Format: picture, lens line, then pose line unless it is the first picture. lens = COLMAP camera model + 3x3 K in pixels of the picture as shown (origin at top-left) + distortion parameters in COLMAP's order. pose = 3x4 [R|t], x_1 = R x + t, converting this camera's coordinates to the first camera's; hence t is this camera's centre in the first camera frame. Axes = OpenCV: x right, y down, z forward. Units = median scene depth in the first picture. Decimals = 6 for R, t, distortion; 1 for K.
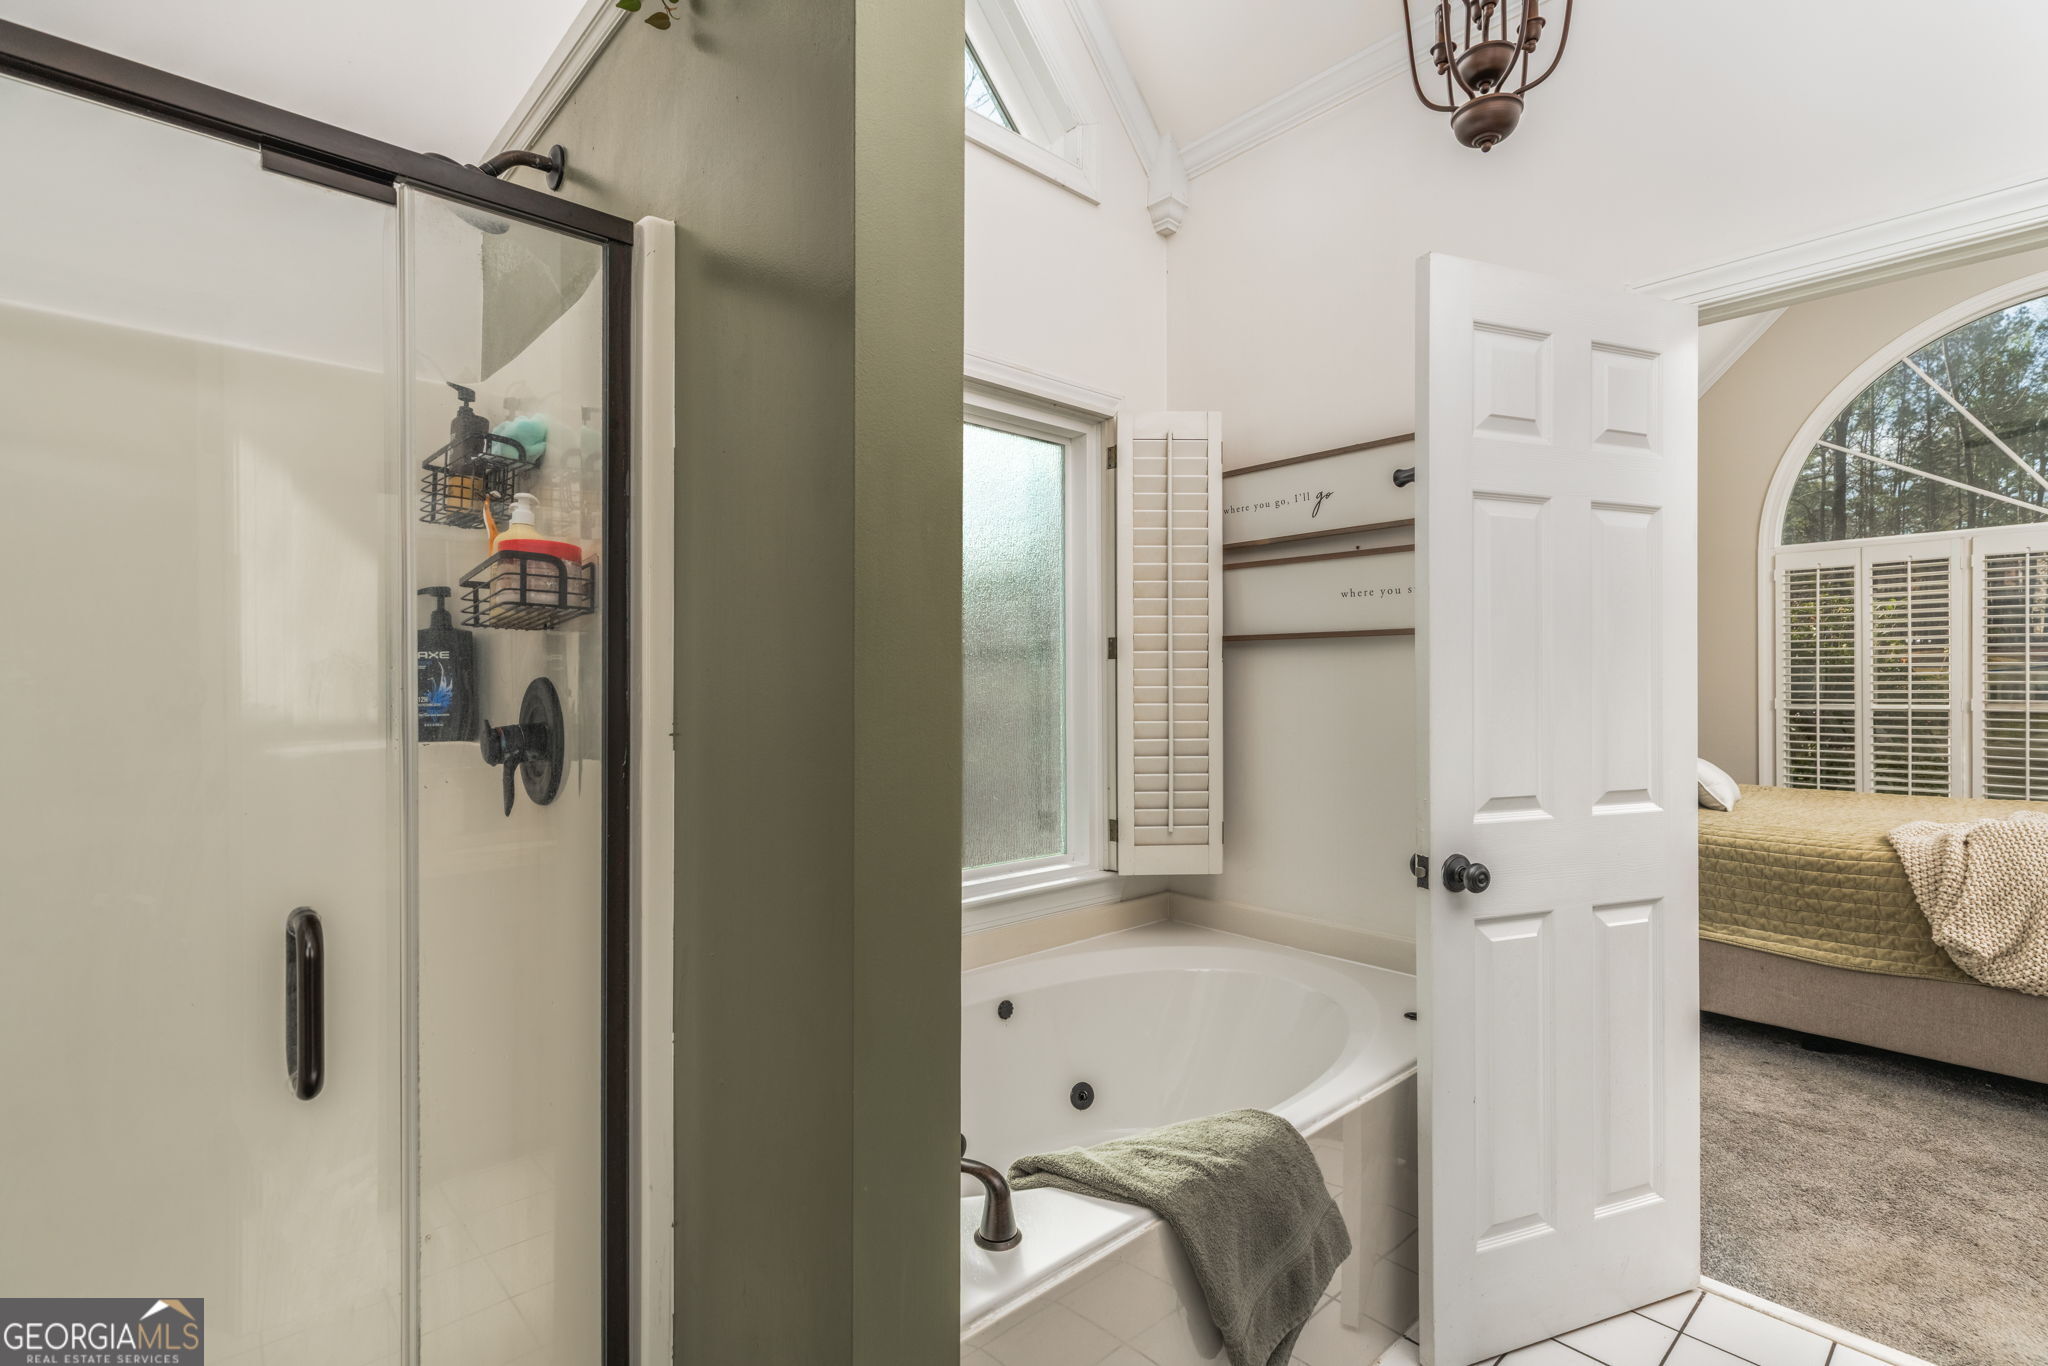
lens RADIAL K [[959.4, 0, 1028.8], [0, 959.4, 678.7], [0, 0, 1]] dist [0.006797, 0.000139]
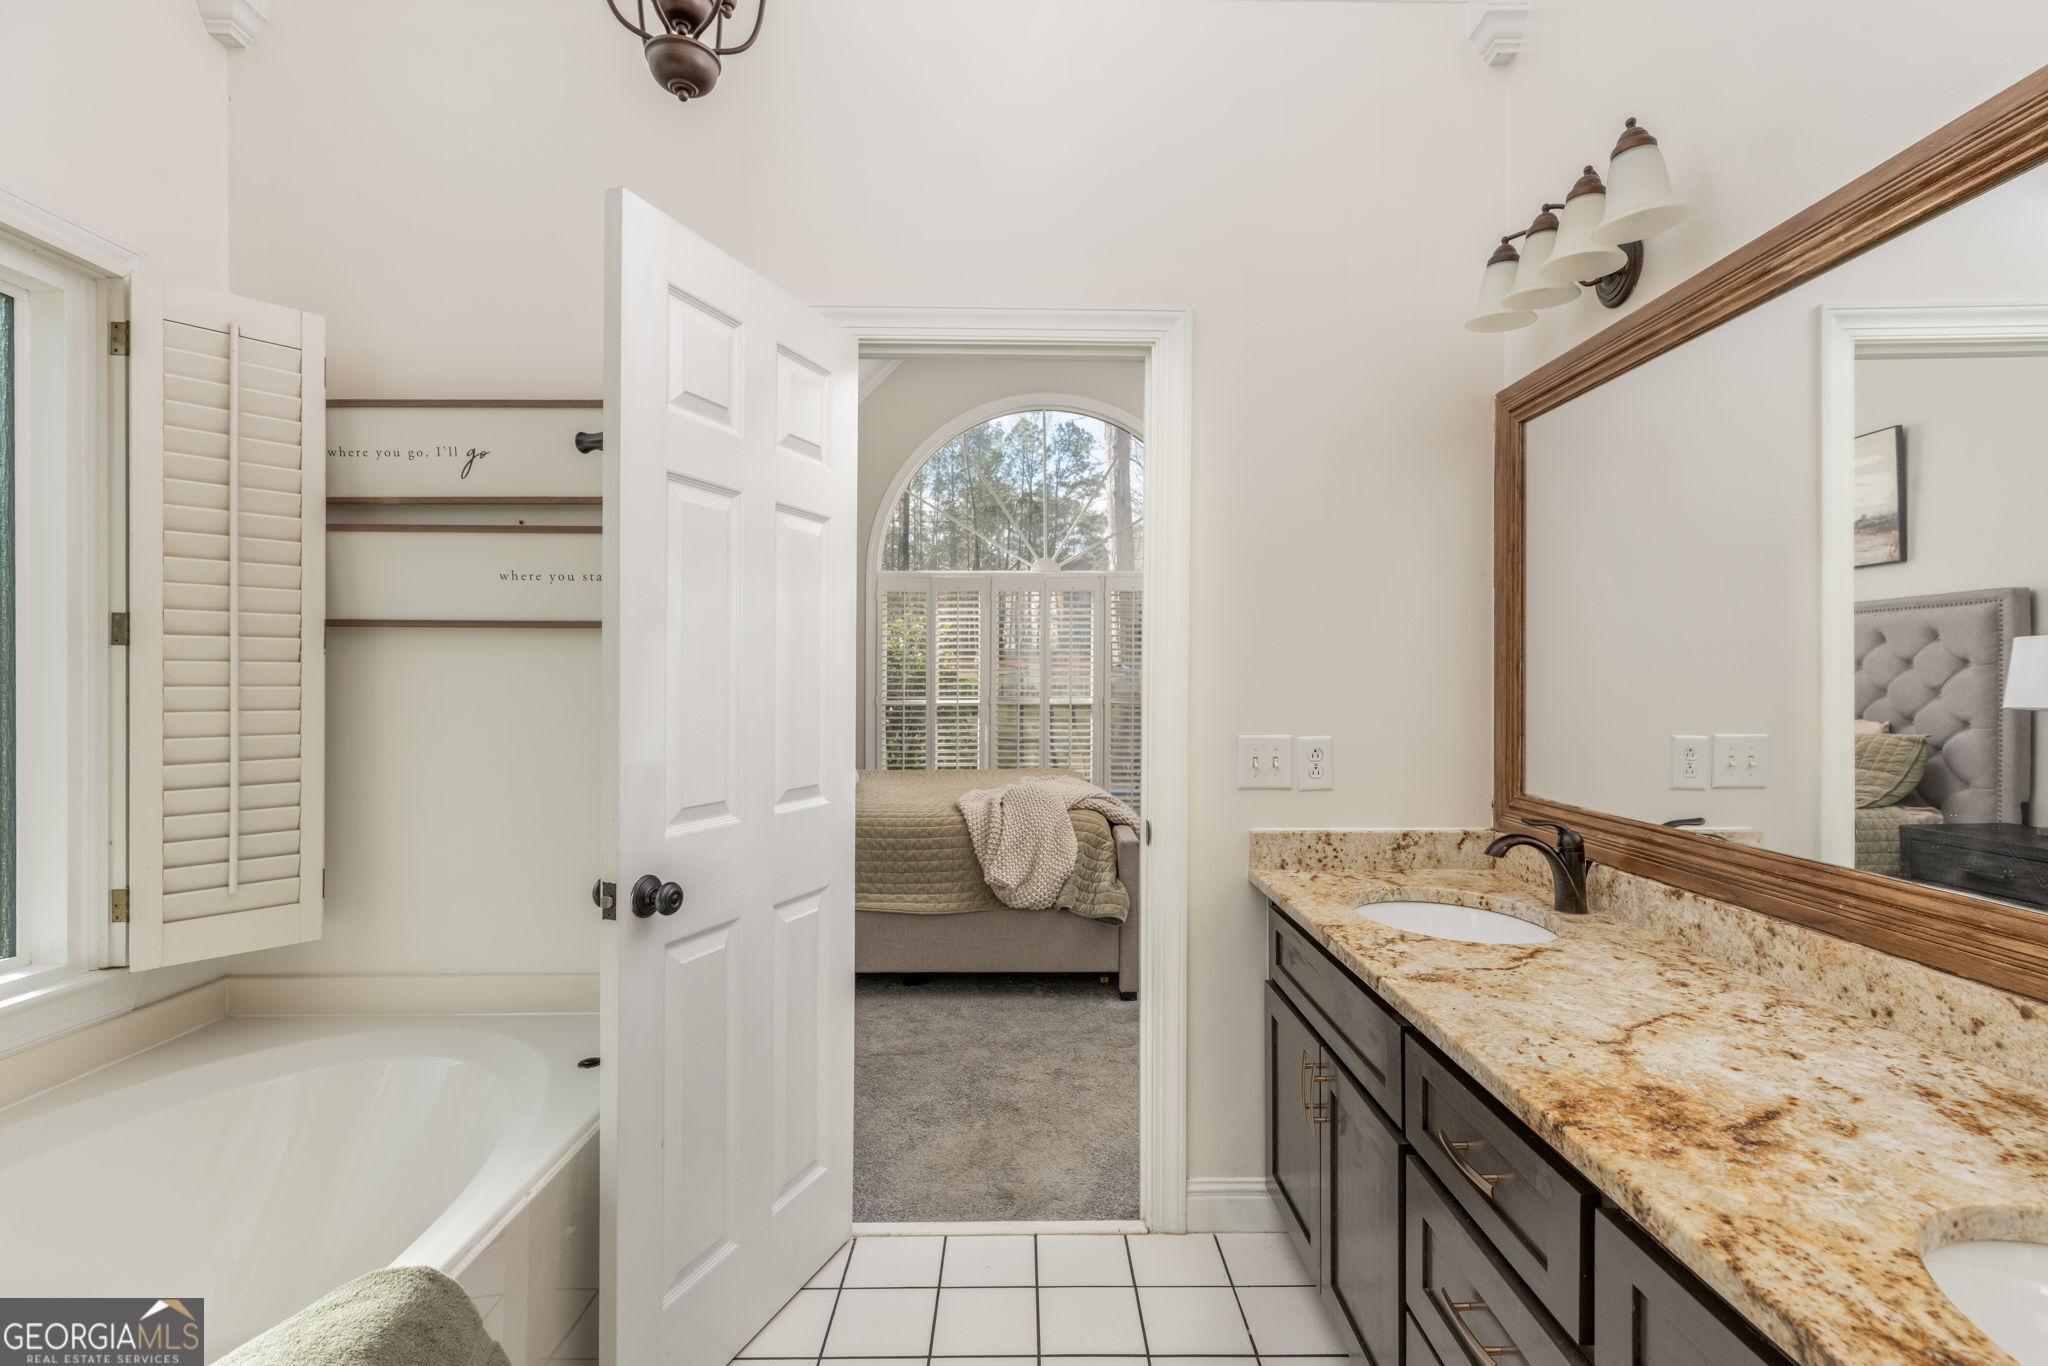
lens RADIAL K [[959.4, 0, 1028.8], [0, 959.4, 678.7], [0, 0, 1]] dist [0.006797, 0.000139]
pose [[0.669166, 0.005088, 0.743095, 0.013416], [-0.004750, 0.999985, -0.002570, 0.000842], [-0.743098, -0.001810, 0.669181, 0.100458]]
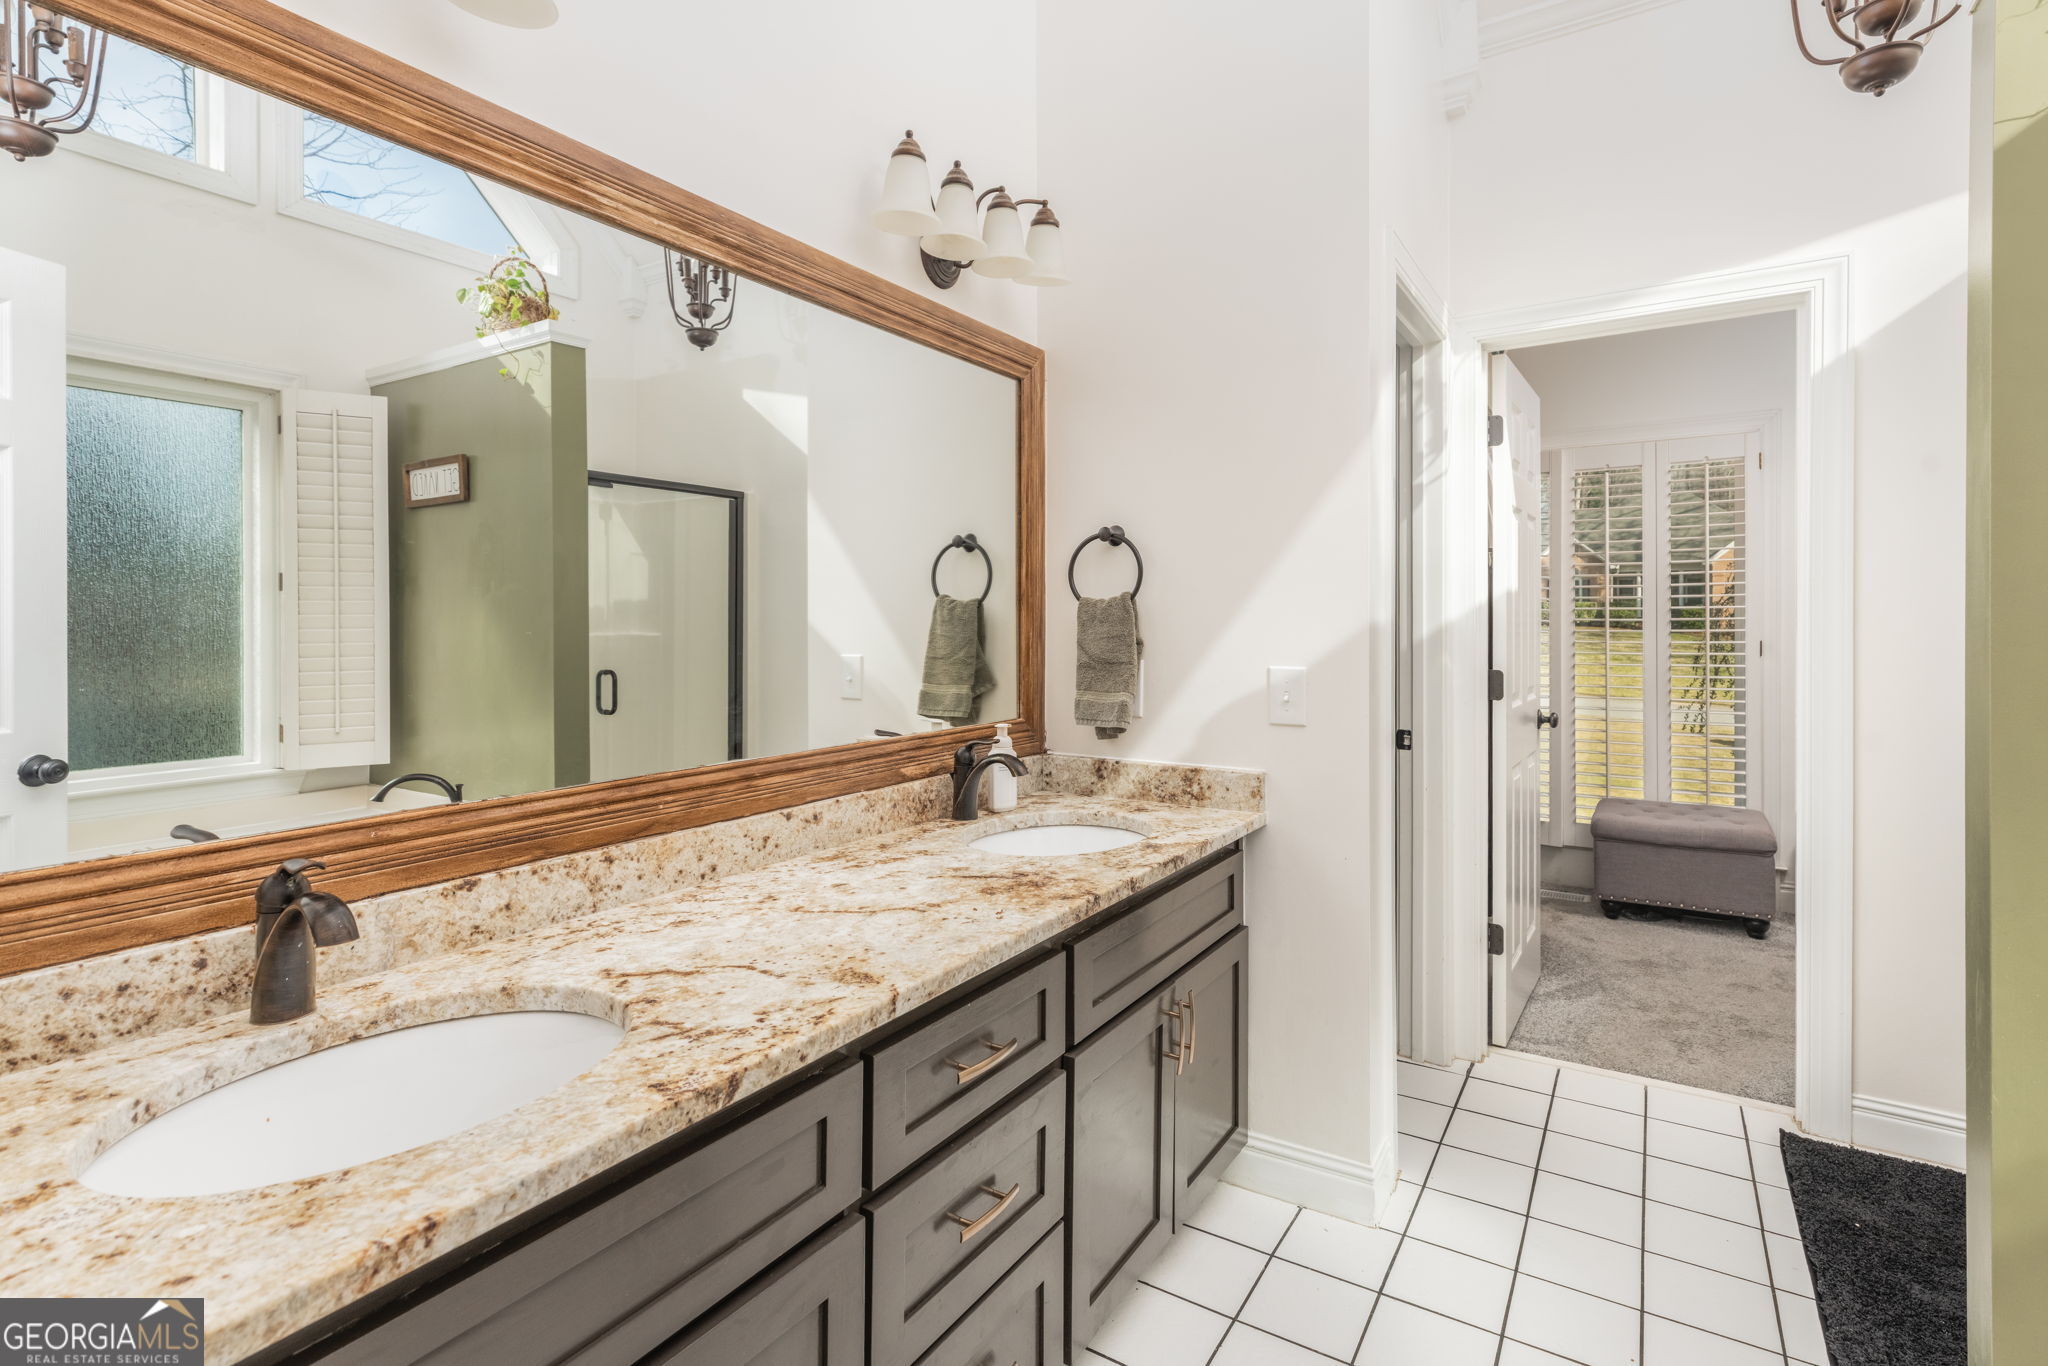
lens RADIAL K [[953.5, 0, 1031.8], [0, 953.5, 634.6], [0, 0, 1]] dist [0.001435, 0.000157]
pose [[-0.967396, 0.009692, -0.253082, 1.141248], [0.007636, 0.999929, 0.009106, 0.018303], [0.253153, 0.006877, -0.967402, 1.309379]]
